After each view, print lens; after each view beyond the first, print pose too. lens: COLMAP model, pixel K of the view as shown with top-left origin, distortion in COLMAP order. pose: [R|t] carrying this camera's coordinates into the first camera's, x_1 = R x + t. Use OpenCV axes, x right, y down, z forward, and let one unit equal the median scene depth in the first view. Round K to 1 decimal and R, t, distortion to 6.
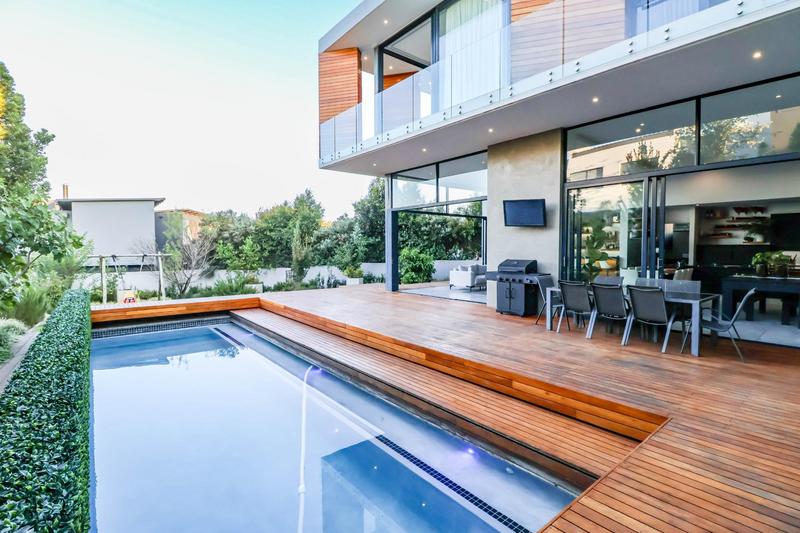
lens RADIAL K [[383.1, 0, 400.0], [0, 383.1, 266.5], [0, 0, 1]] dist [0.003315, -0.010635]
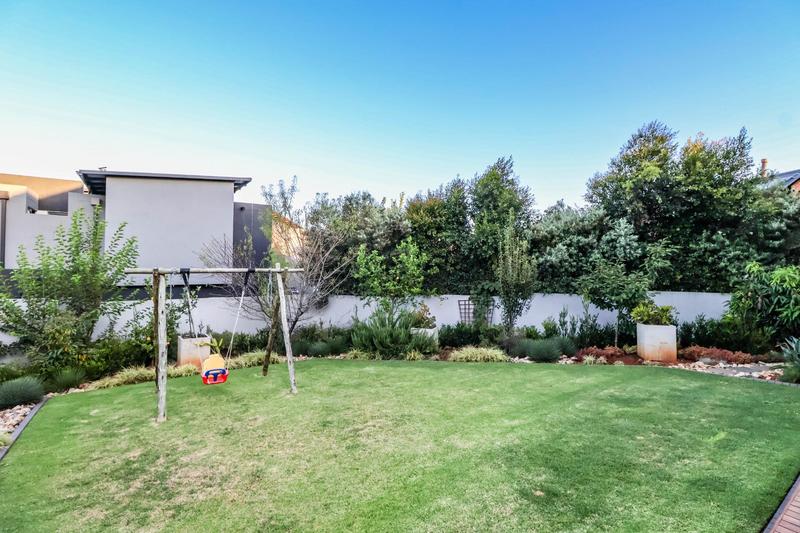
lens RADIAL K [[383.1, 0, 400.0], [0, 383.1, 266.5], [0, 0, 1]] dist [0.003315, -0.010635]
pose [[0.997483, 0.013755, -0.069565, -0.355739], [-0.017038, 0.998758, -0.046820, -0.011578], [0.068834, 0.047888, 0.996478, 0.439235]]
